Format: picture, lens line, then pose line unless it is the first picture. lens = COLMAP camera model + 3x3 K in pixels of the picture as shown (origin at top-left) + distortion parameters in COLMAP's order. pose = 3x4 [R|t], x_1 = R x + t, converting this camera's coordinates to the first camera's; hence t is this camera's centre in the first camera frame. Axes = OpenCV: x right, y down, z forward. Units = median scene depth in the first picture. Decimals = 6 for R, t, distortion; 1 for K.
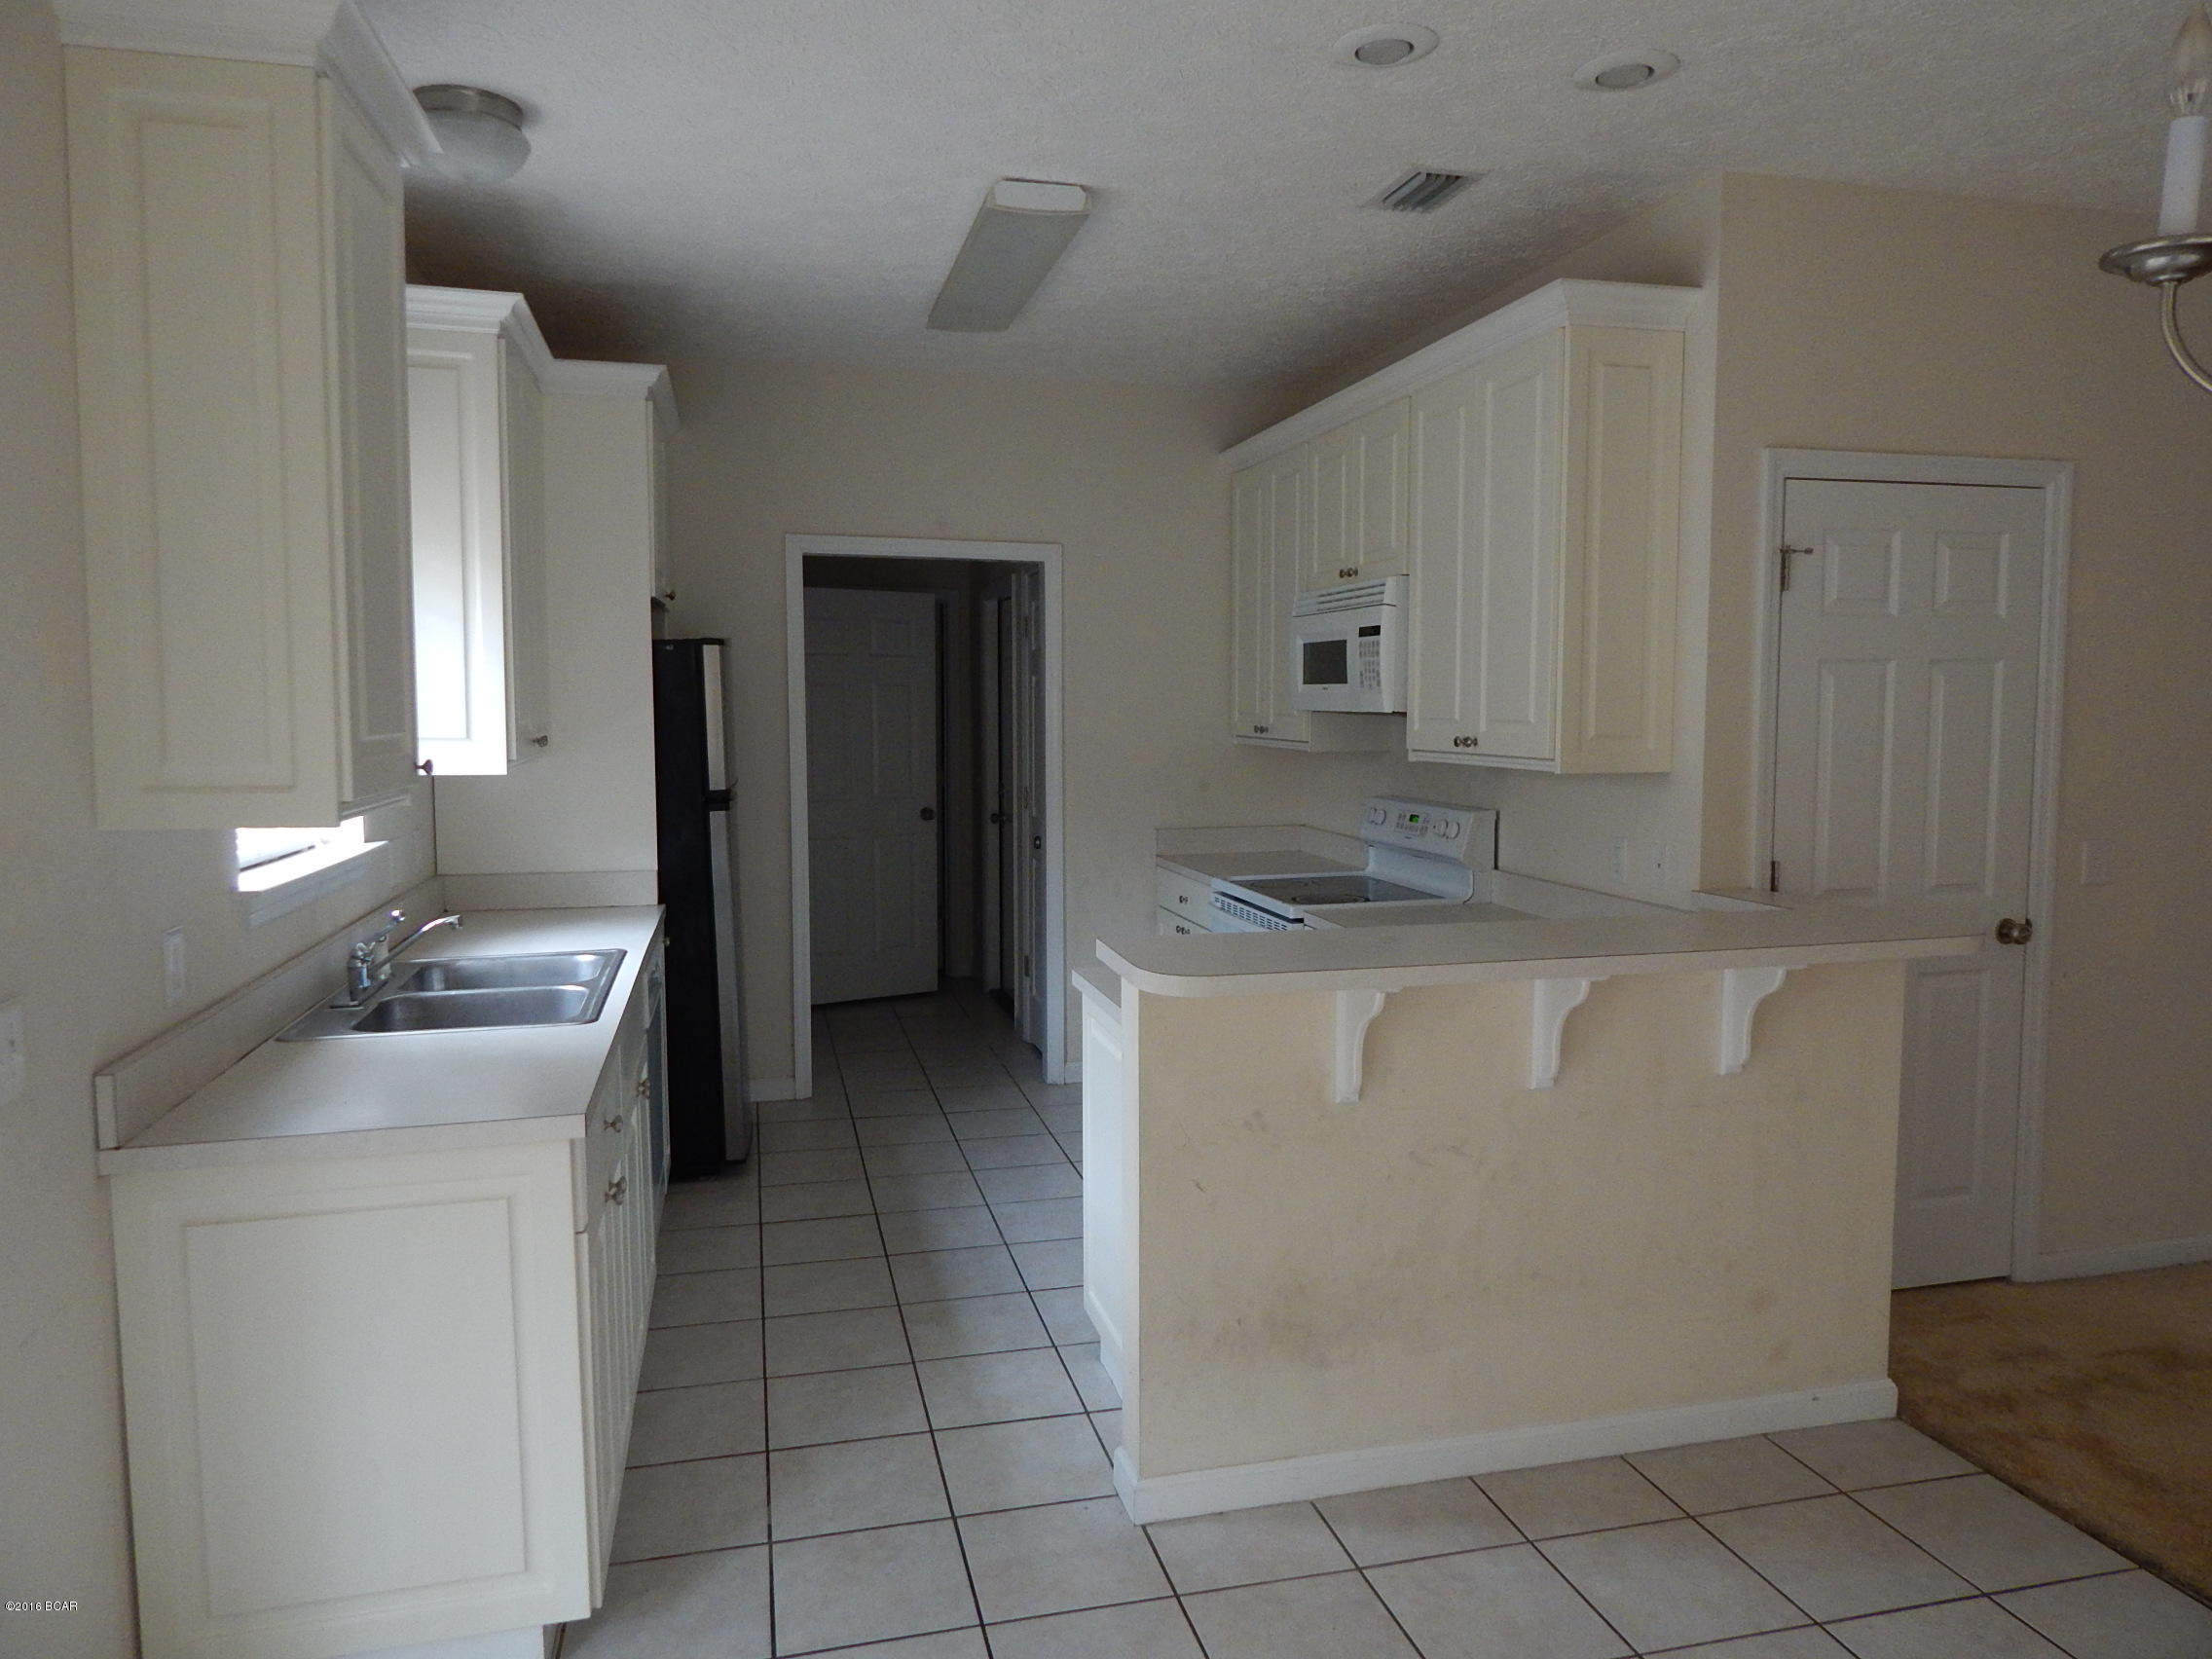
lens RADIAL K [[1464.7, 0, 1112.7], [0, 1464.7, 826.1], [0, 0, 1]] dist [0.007707, -0.003263]
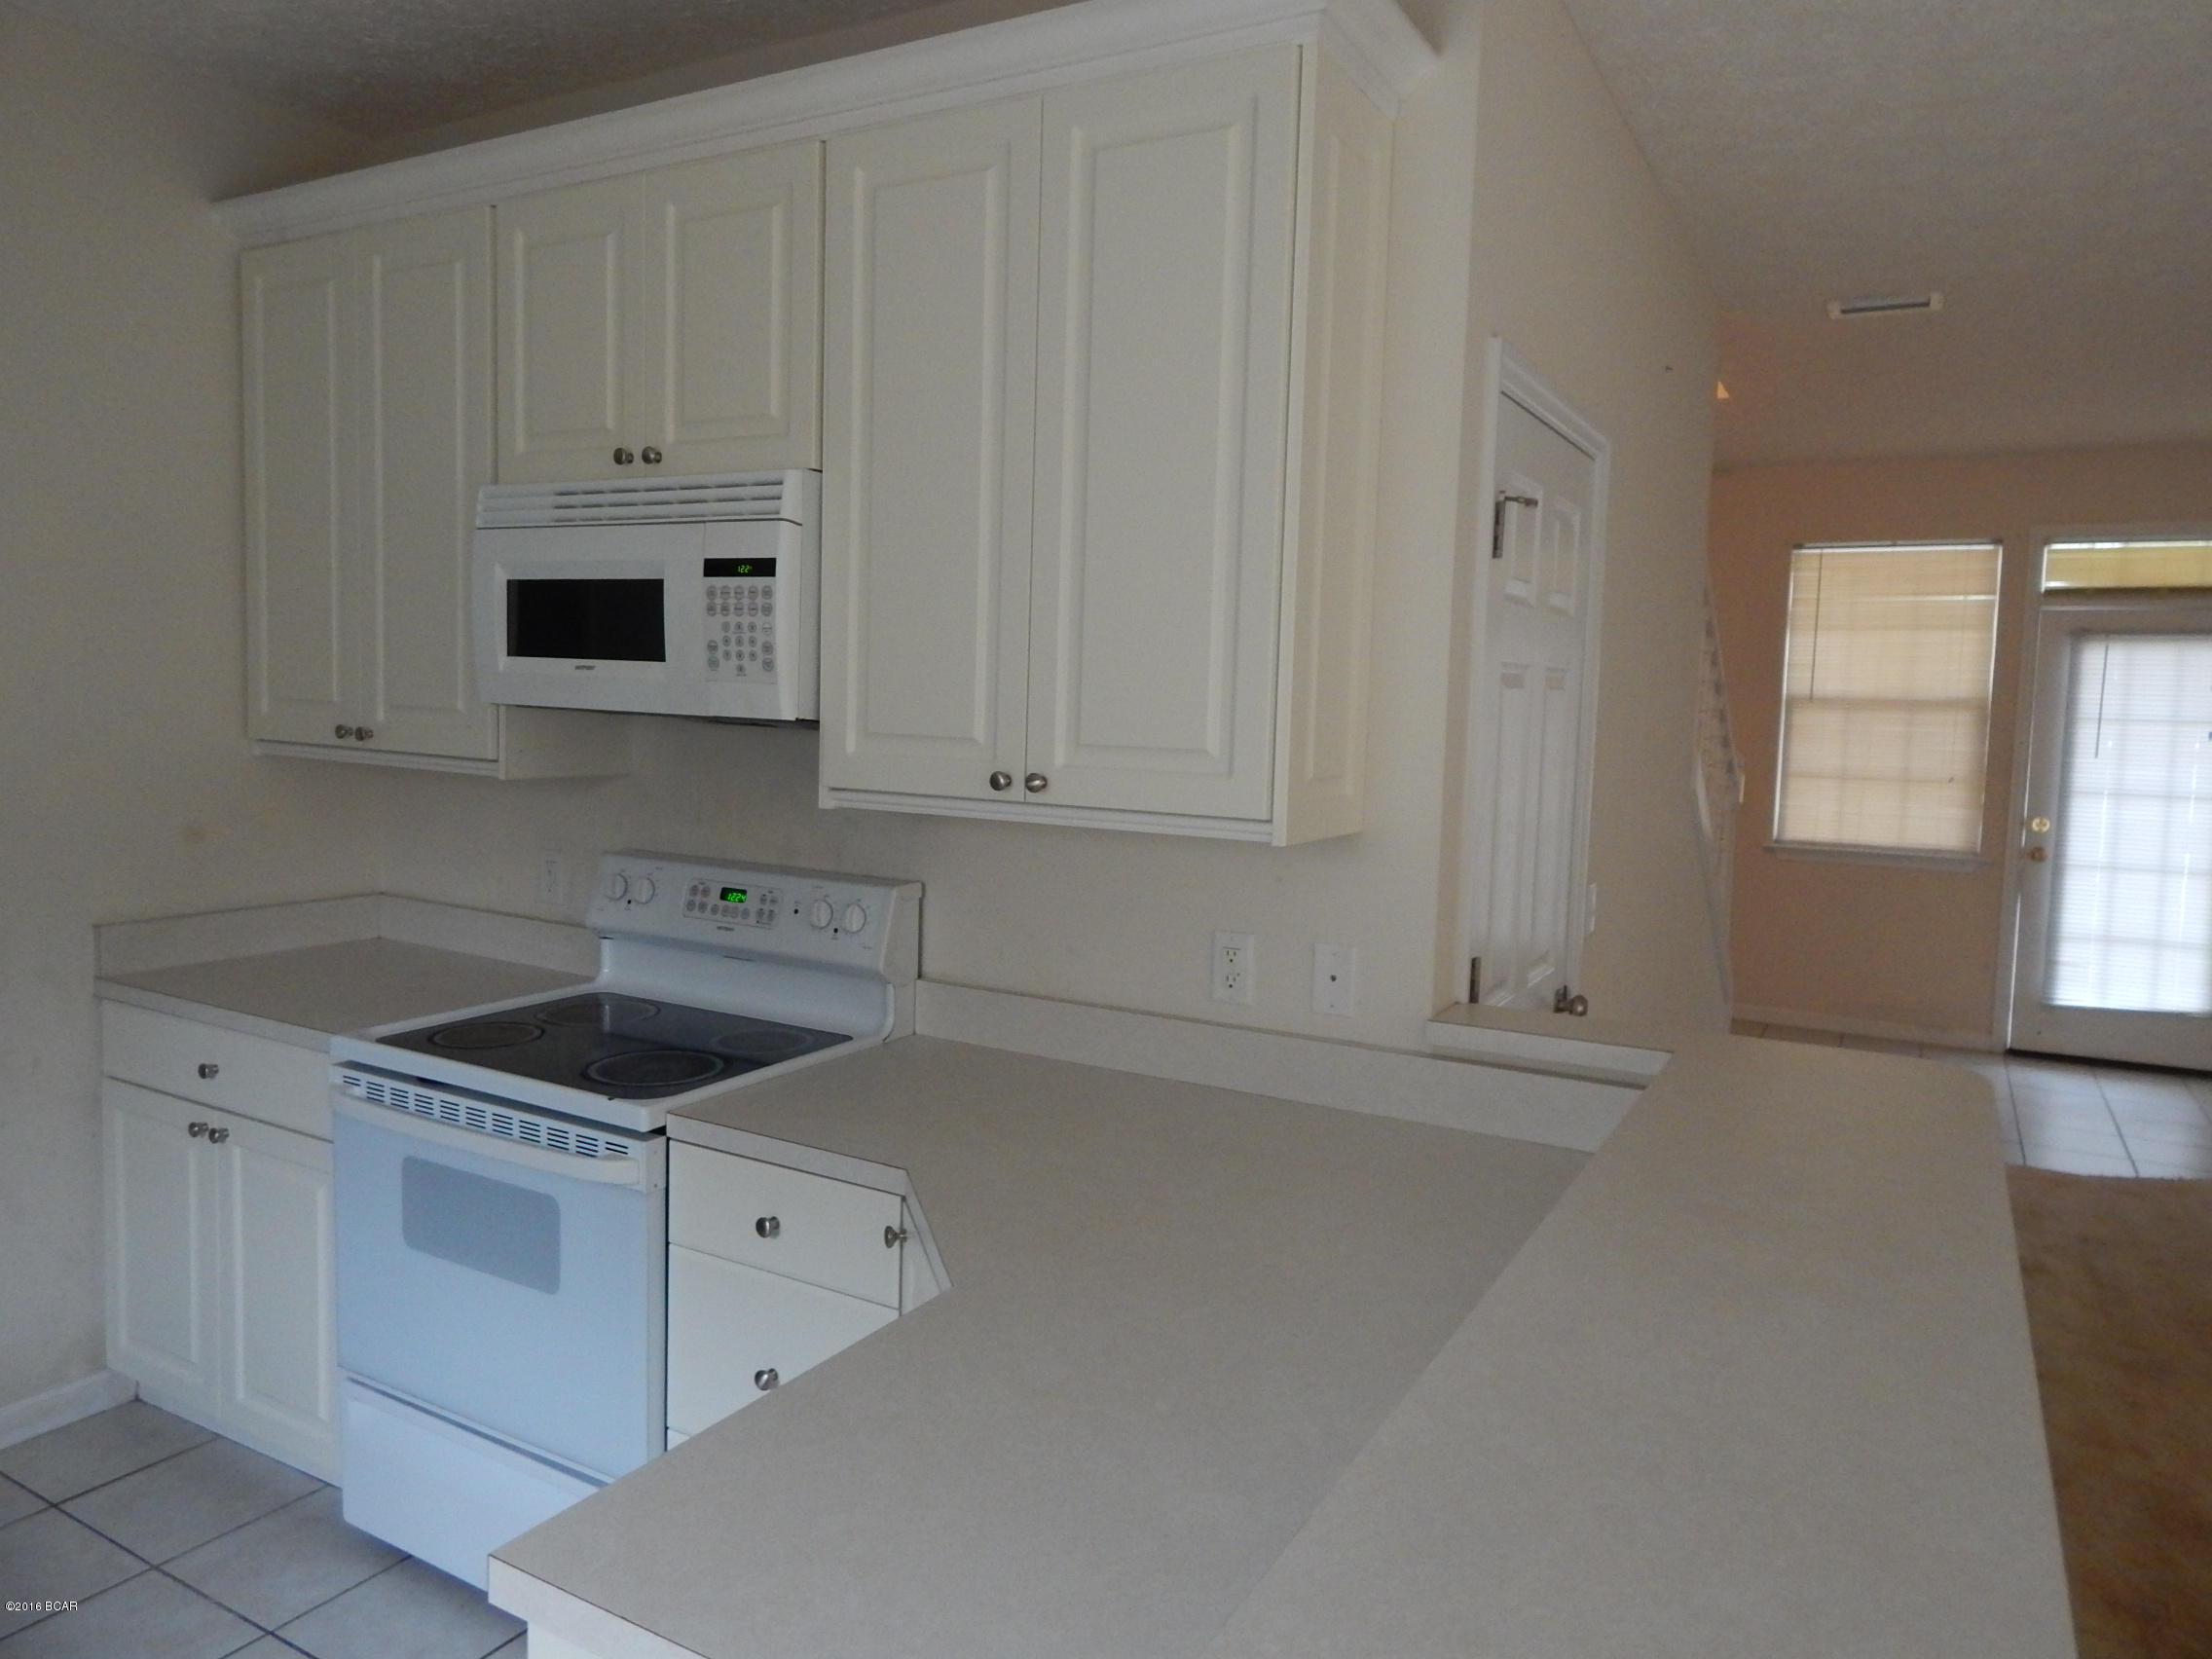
lens RADIAL K [[1464.7, 0, 1098.3], [0, 1464.7, 817.6], [0, 0, 1]] dist [0.007707, -0.003263]
pose [[0.692834, -0.038546, 0.720066, -0.127021], [0.028298, 0.999254, 0.026264, -0.052821], [-0.720542, 0.002180, 0.693408, 0.544671]]
